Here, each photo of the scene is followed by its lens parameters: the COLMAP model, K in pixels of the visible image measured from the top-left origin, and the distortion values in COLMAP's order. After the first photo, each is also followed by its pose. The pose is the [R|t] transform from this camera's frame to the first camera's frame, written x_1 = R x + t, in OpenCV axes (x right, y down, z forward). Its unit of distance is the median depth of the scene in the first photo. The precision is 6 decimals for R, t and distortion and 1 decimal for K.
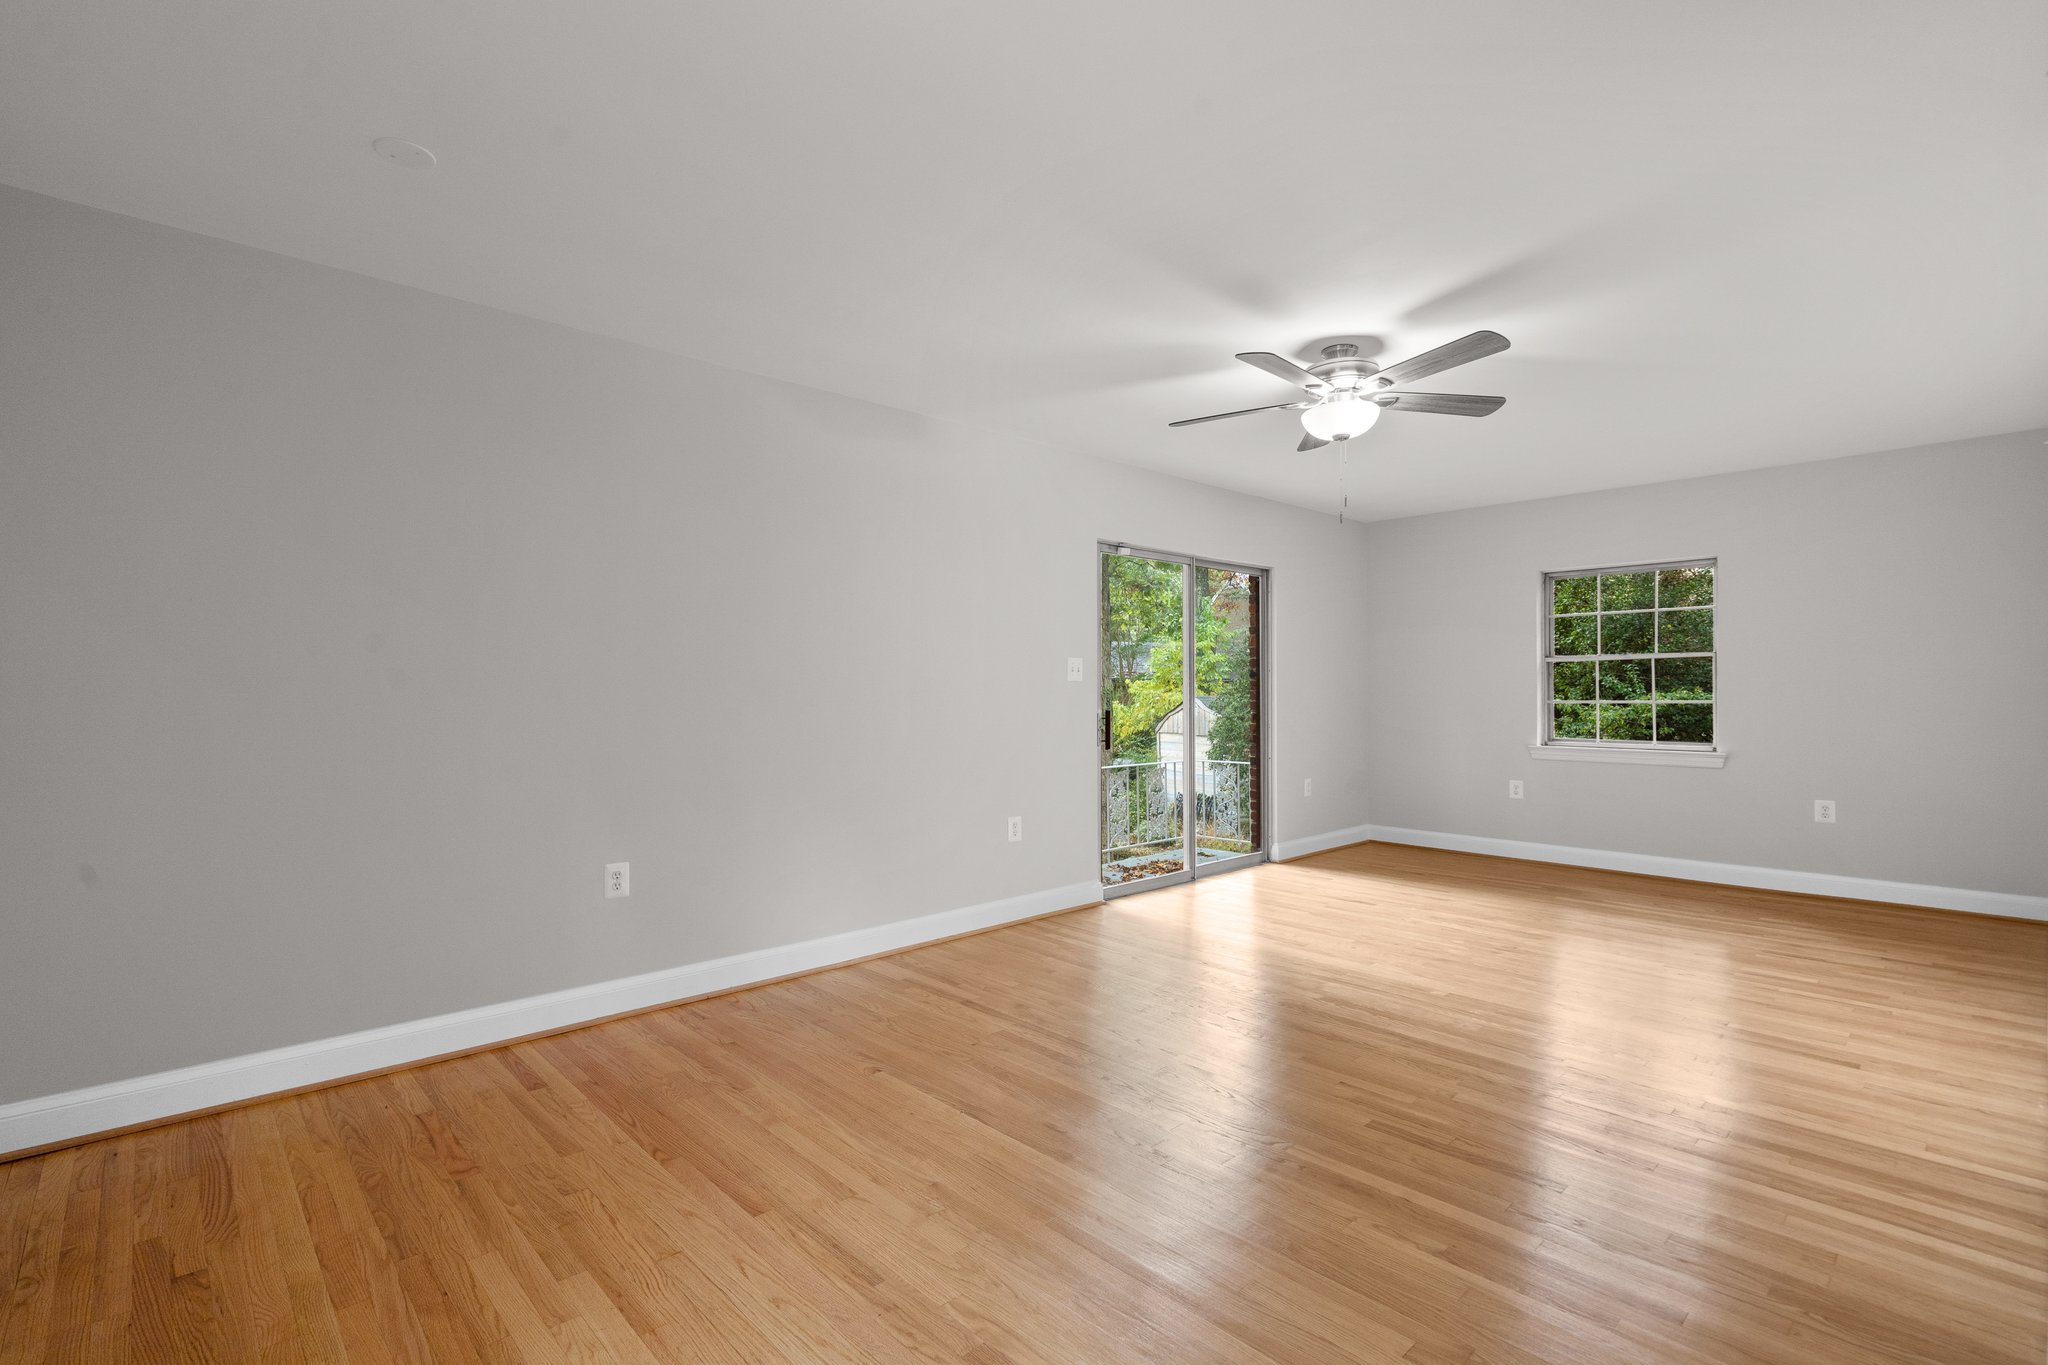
lens RADIAL K [[948.9, 0, 1018.9], [0, 948.9, 691.3], [0, 0, 1]] dist [-0.000149, -0.000955]
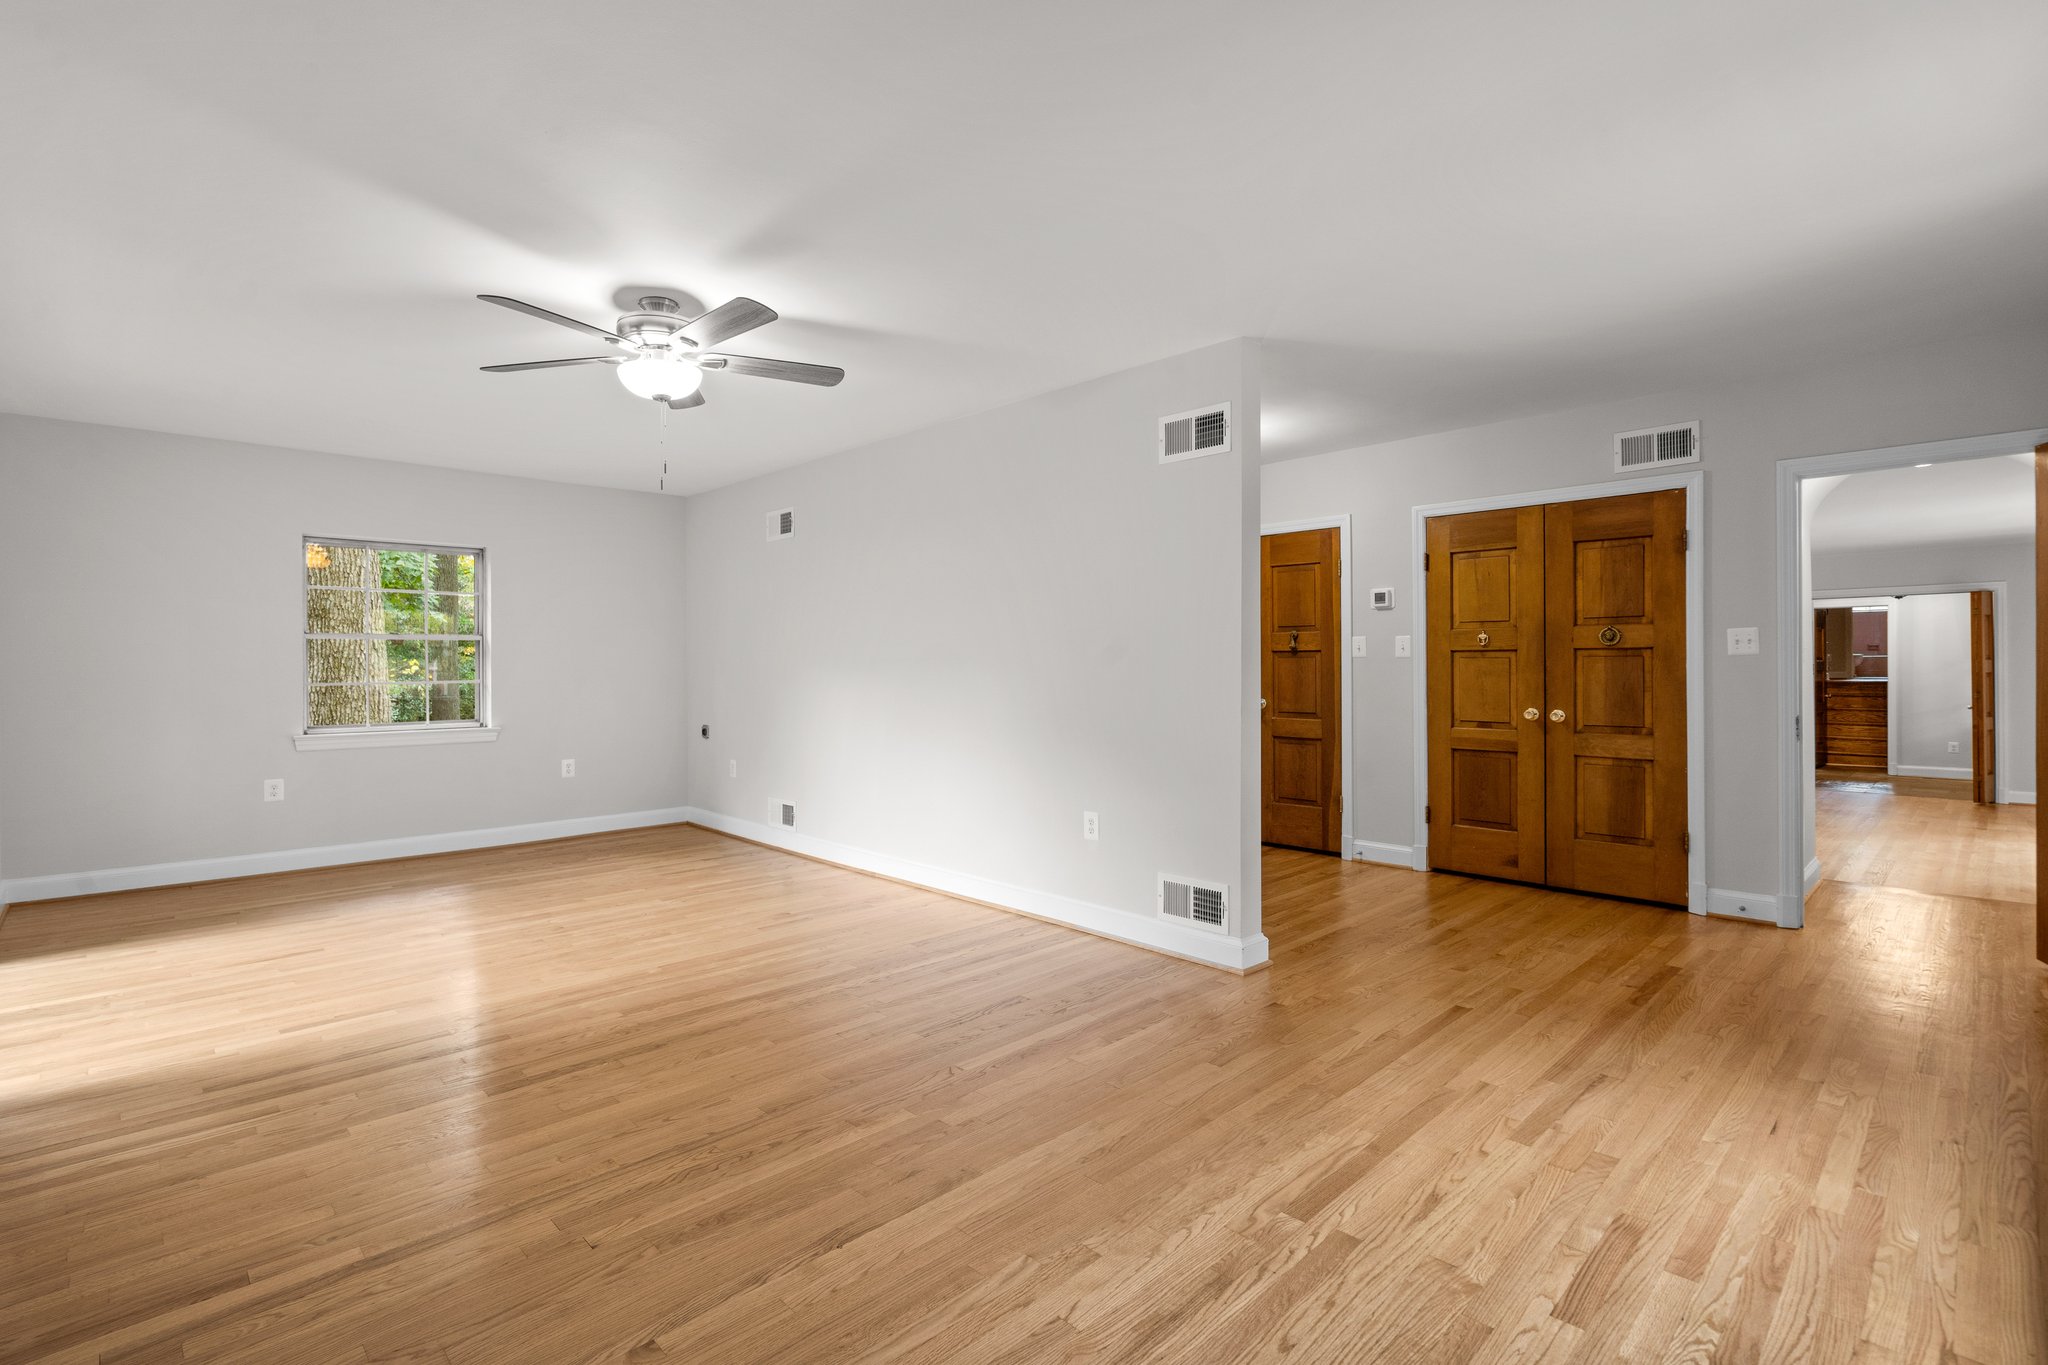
lens RADIAL K [[948.9, 0, 1018.6], [0, 948.9, 666.9], [0, 0, 1]] dist [-0.000149, -0.000955]
pose [[-0.021548, 0.003391, 0.999762, -0.553291], [0.005440, 0.999980, -0.003275, 0.001899], [-0.999753, 0.005369, -0.021566, 0.612902]]
